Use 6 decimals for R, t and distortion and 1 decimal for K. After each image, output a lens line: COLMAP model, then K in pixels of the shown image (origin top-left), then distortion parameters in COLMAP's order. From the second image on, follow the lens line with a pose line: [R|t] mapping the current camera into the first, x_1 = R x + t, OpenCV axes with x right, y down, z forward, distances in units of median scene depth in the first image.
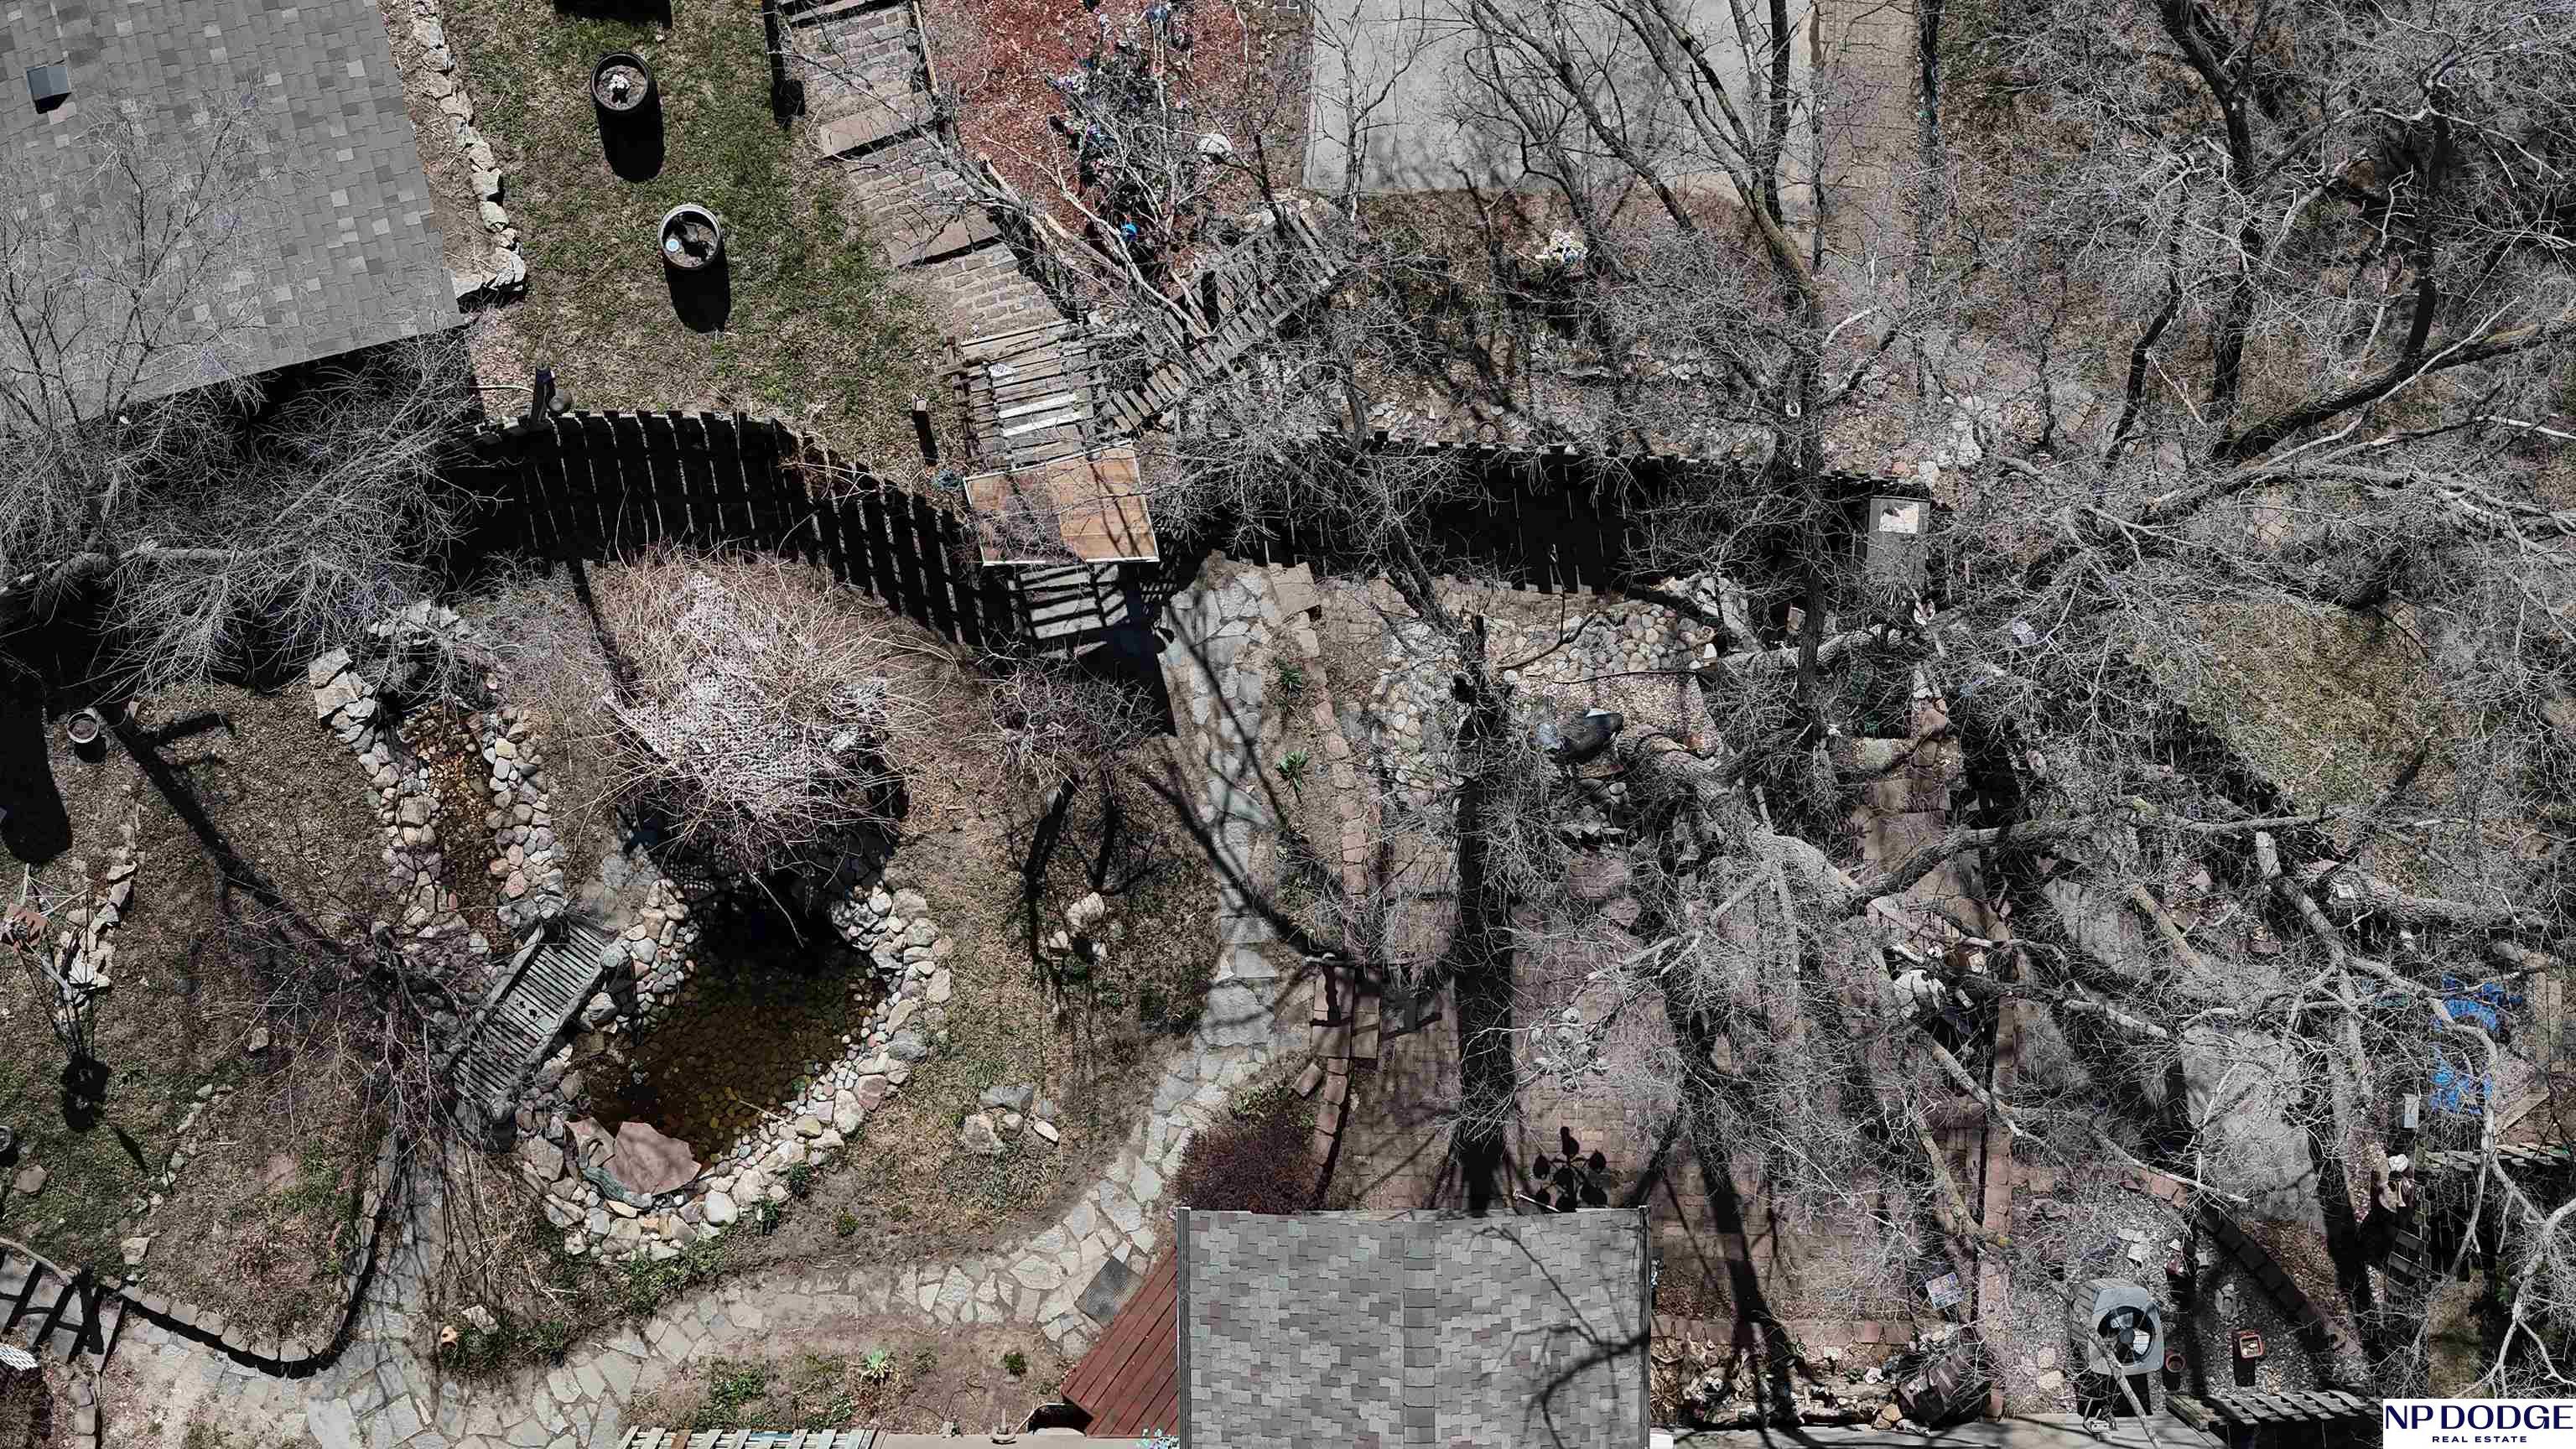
lens RADIAL K [[5163.9, 0, 1288.0], [0, 5163.9, 724.5], [0, 0, 1]] dist [-0.198333, 0.475714]
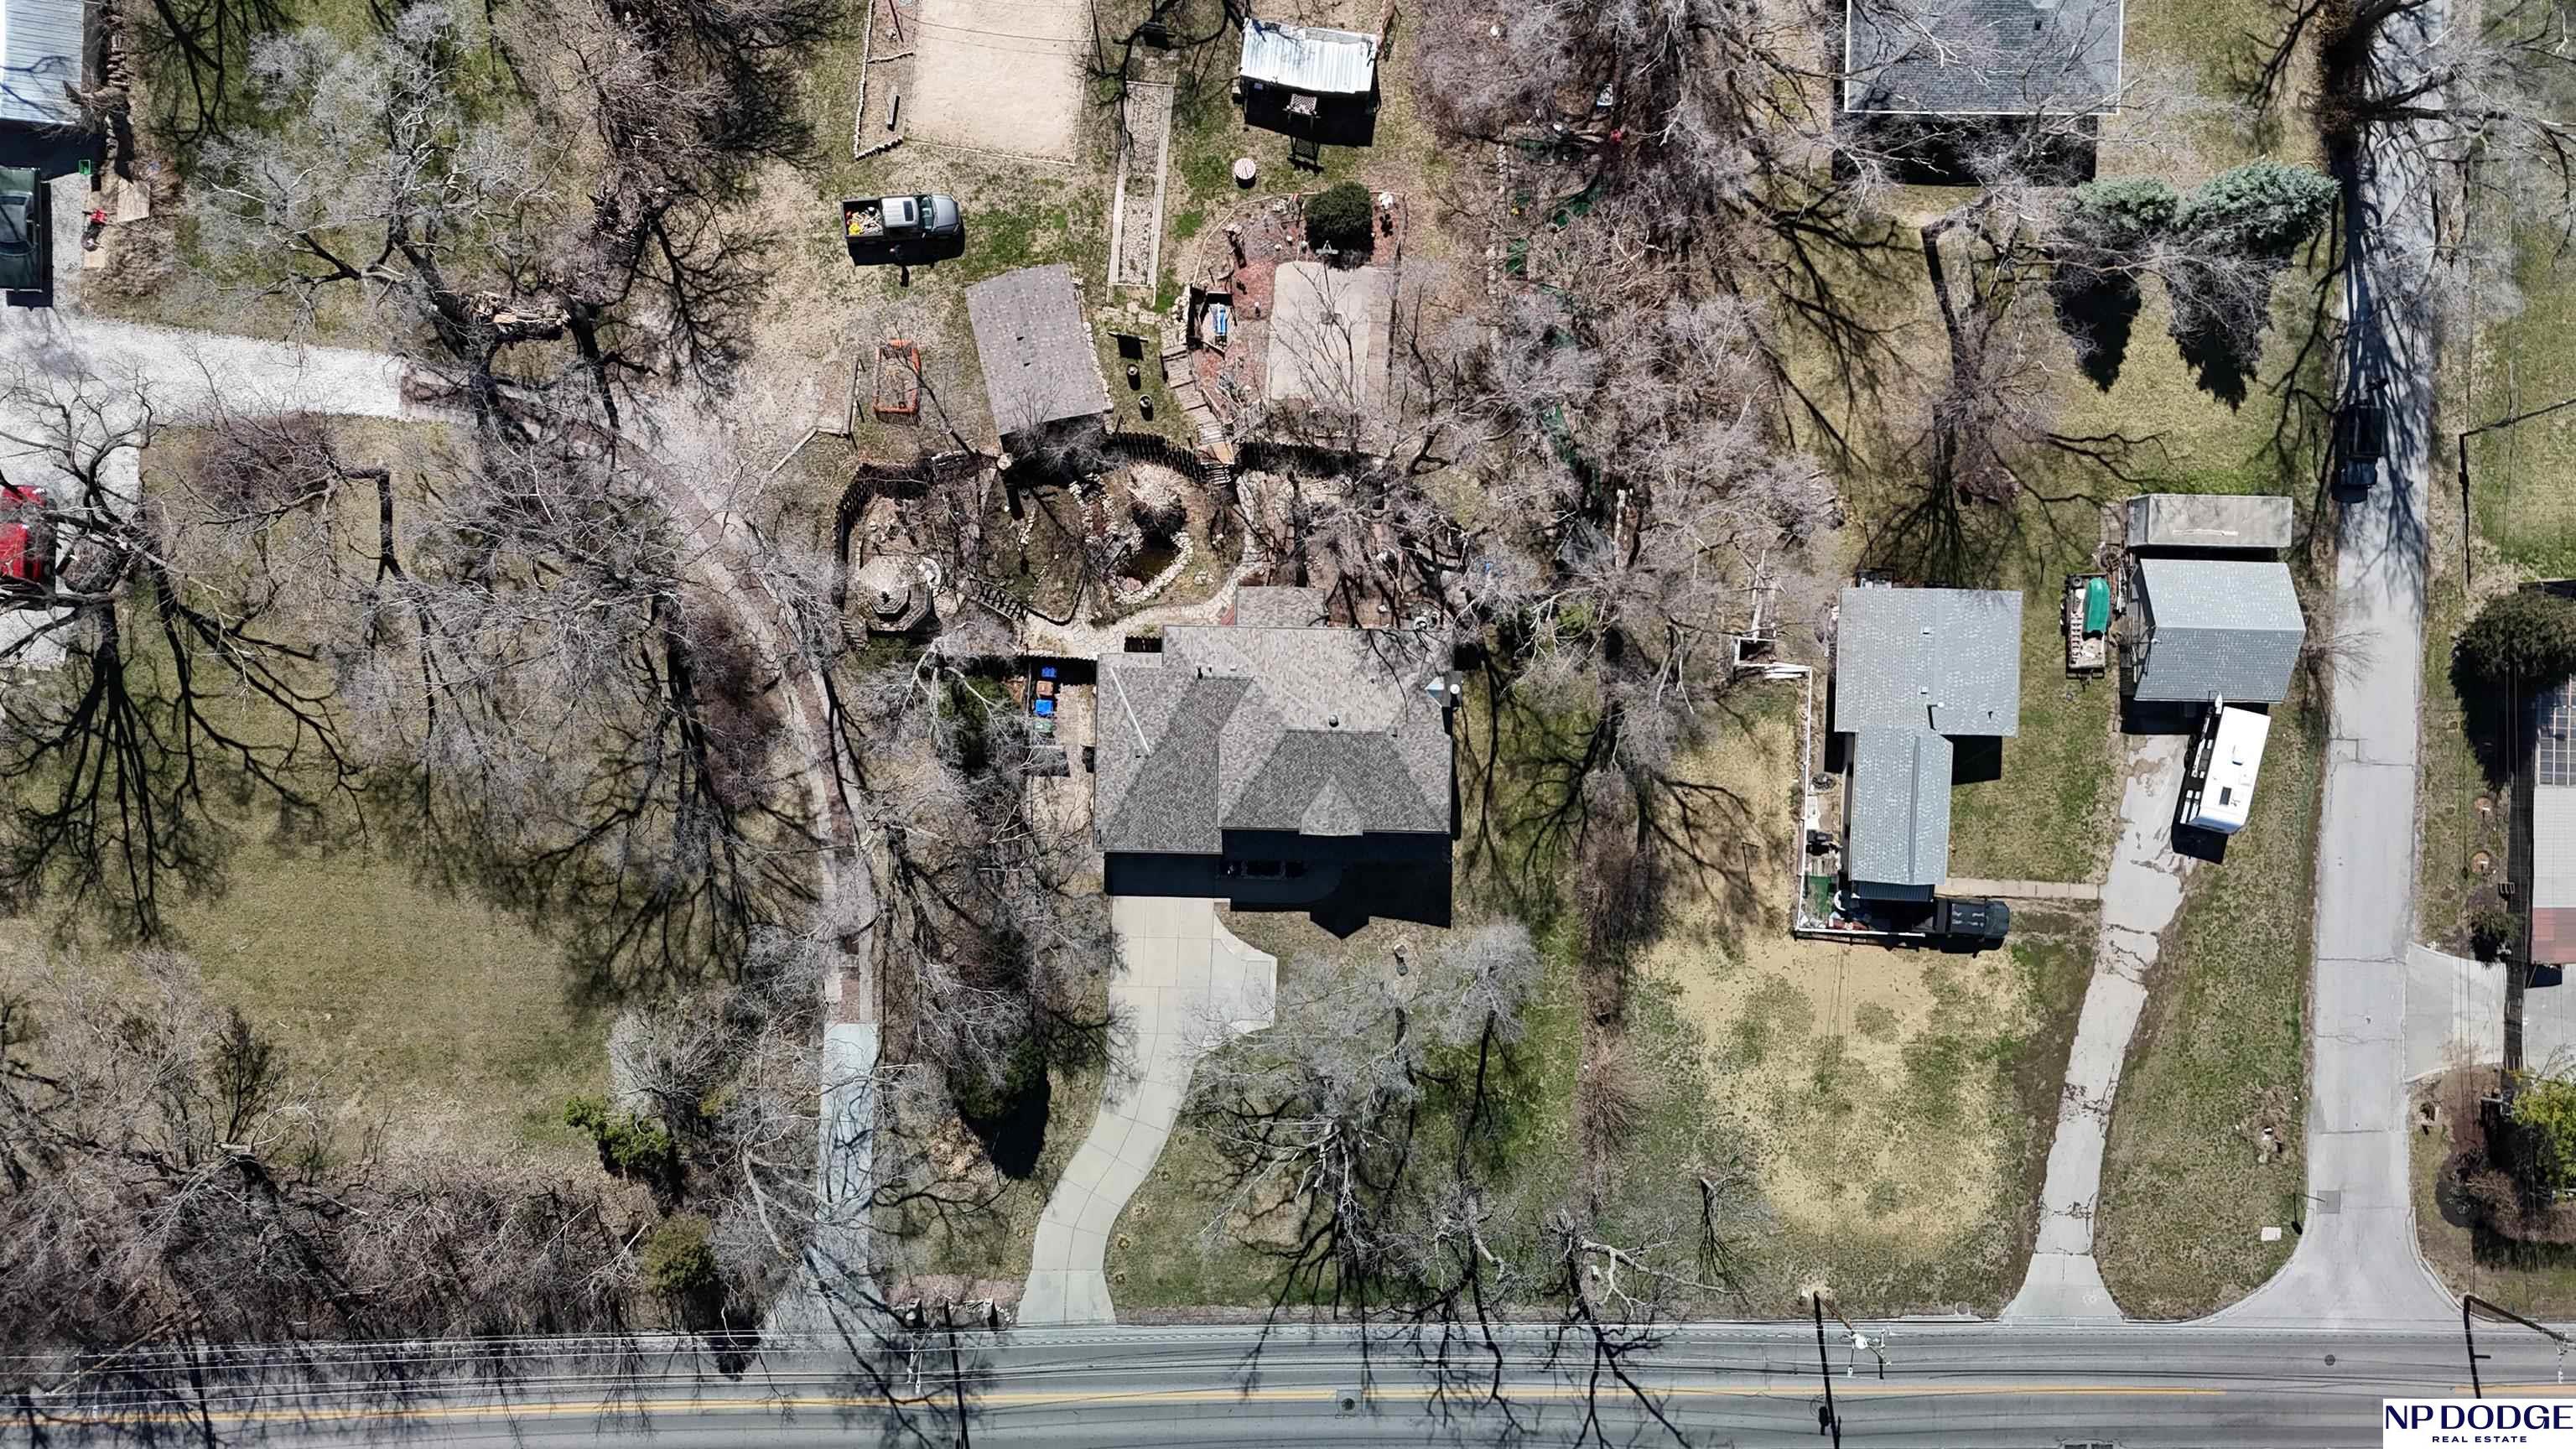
lens RADIAL K [[1876.3, 0, 1288.1], [0, 1876.3, 735.2], [0, 0, 1]] dist [0.076858, -0.066834]
pose [[0.999784, 0.020806, 0.000160, 0.032773], [-0.020800, 0.999622, -0.017998, 0.267462], [-0.000535, 0.017991, 0.999838, -0.867819]]
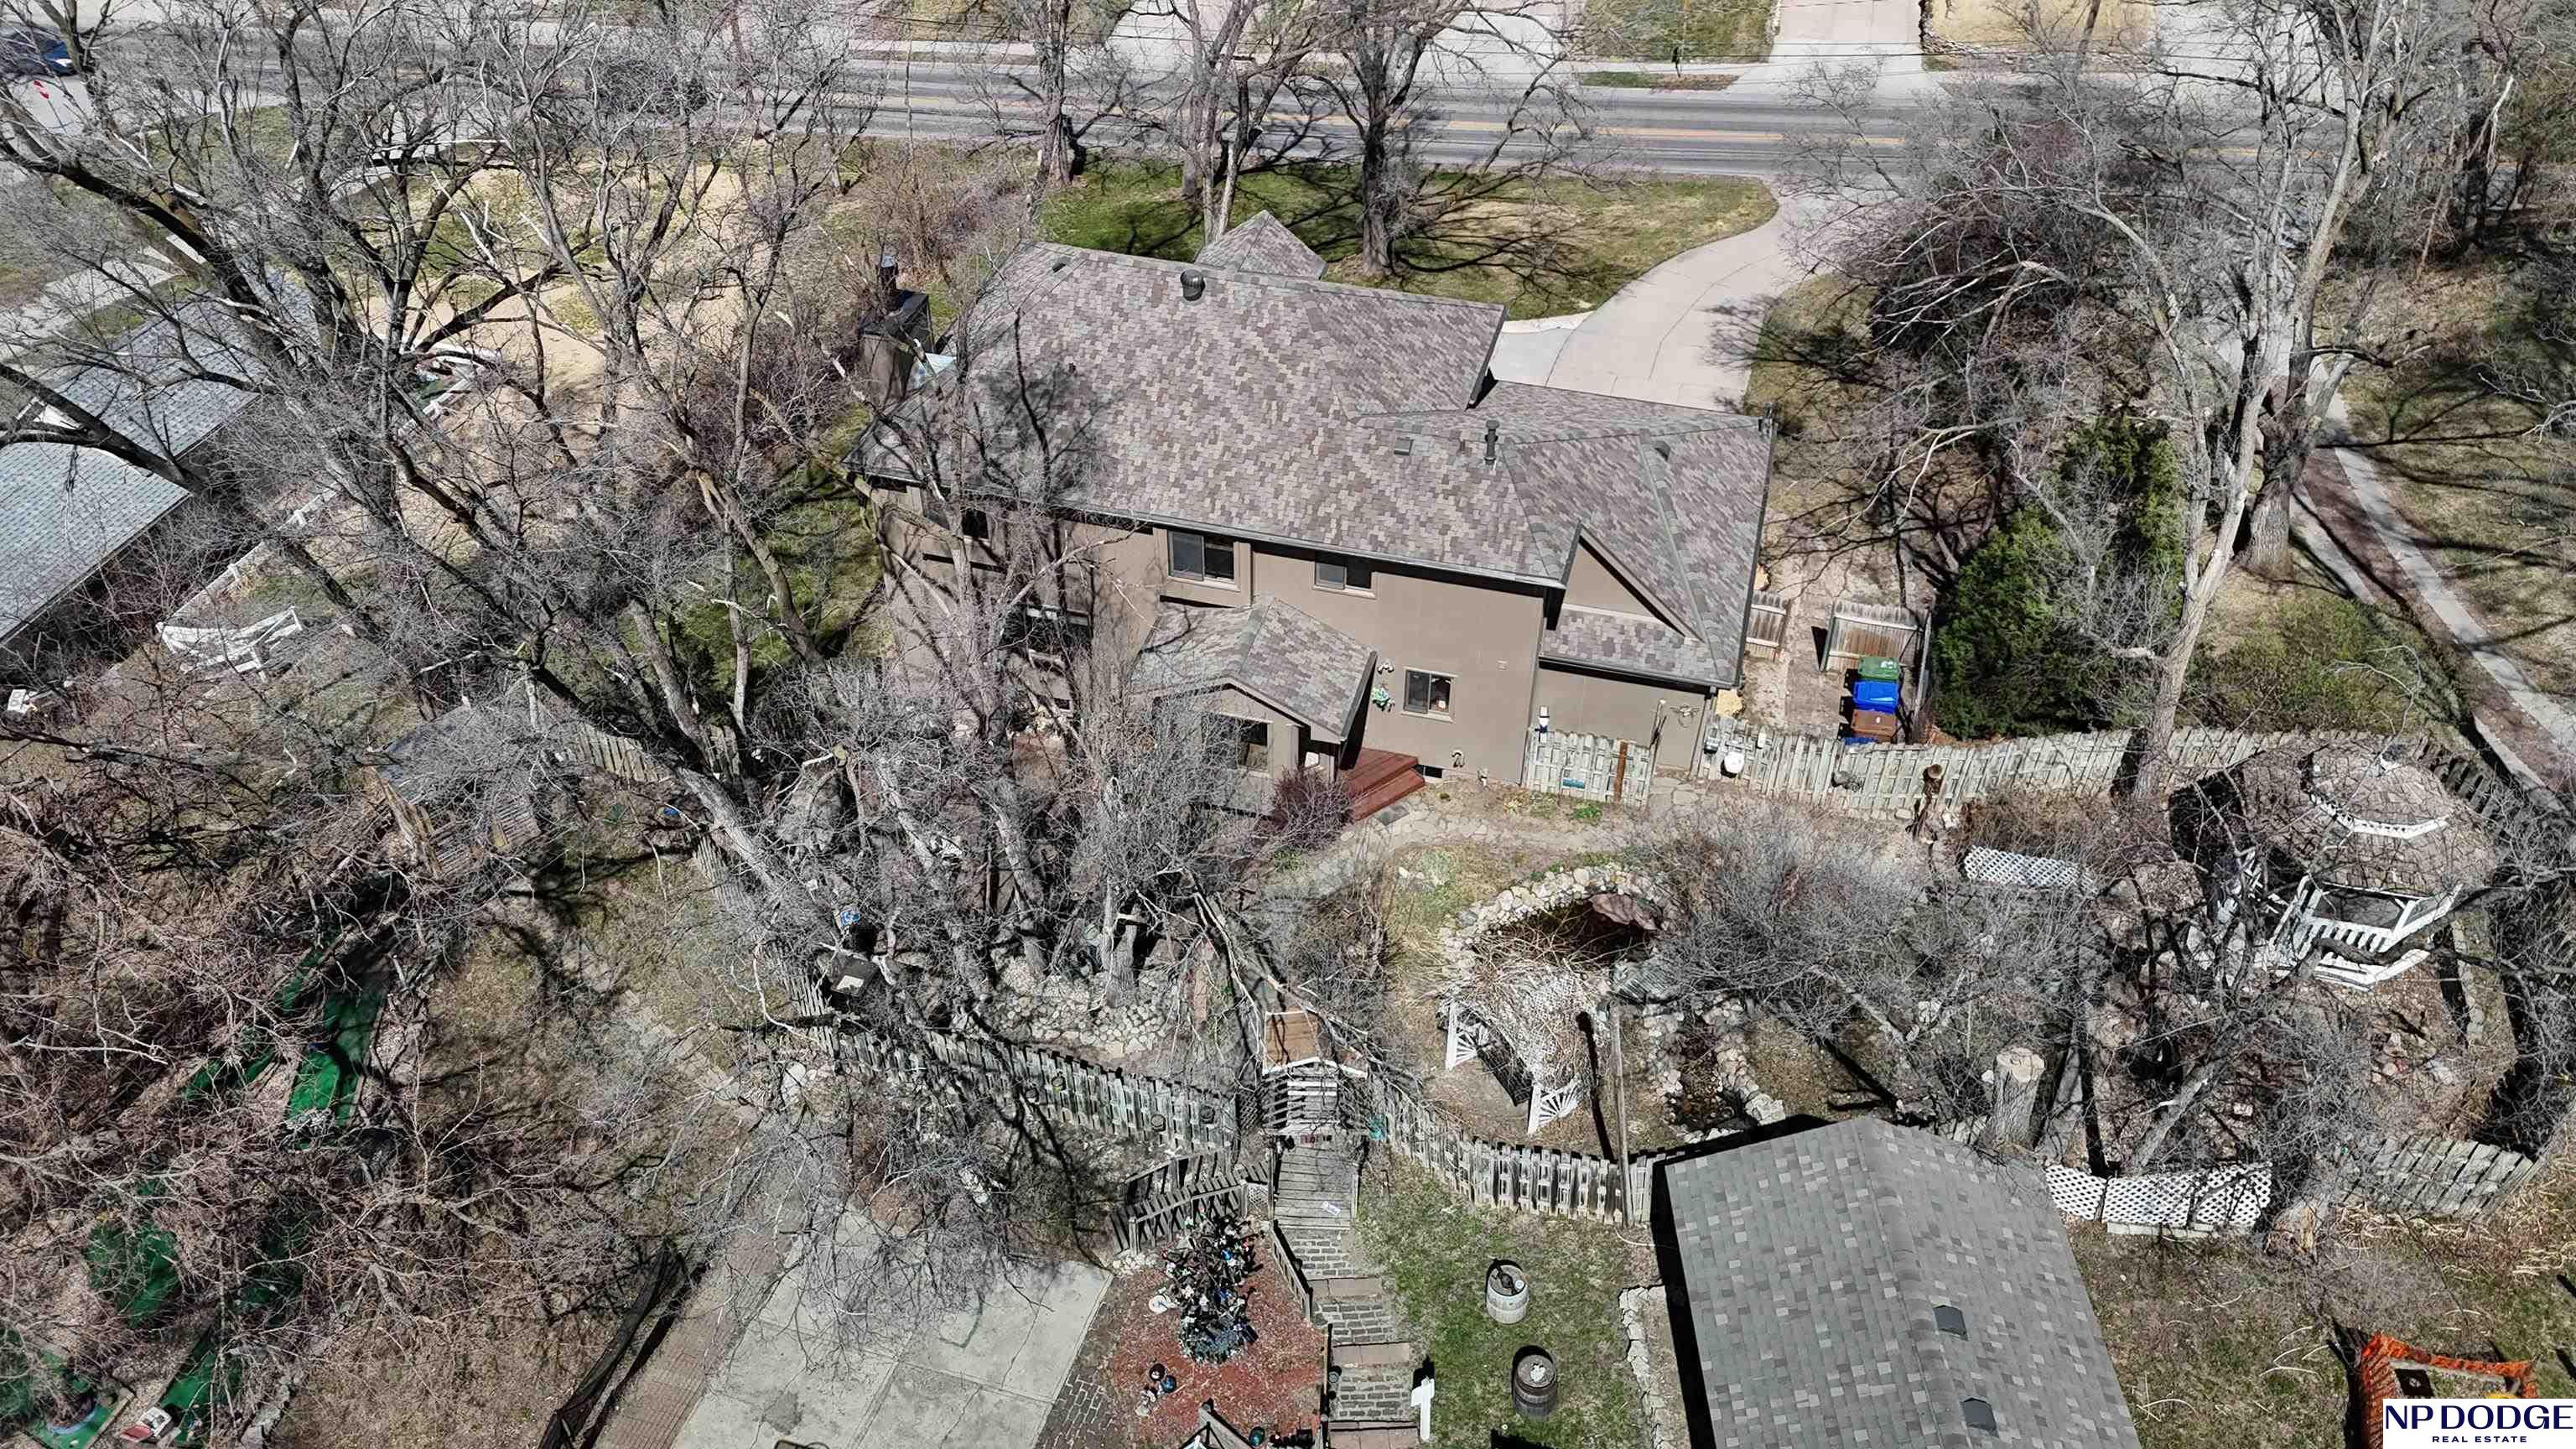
lens RADIAL K [[1876.3, 0, 1288.1], [0, 1876.3, 735.2], [0, 0, 1]] dist [0.076858, -0.066834]
pose [[-0.965015, -0.191131, 0.179484, -0.121437], [0.261629, -0.657020, 0.707019, -0.394242], [-0.017209, 0.729242, 0.684040, 0.493606]]
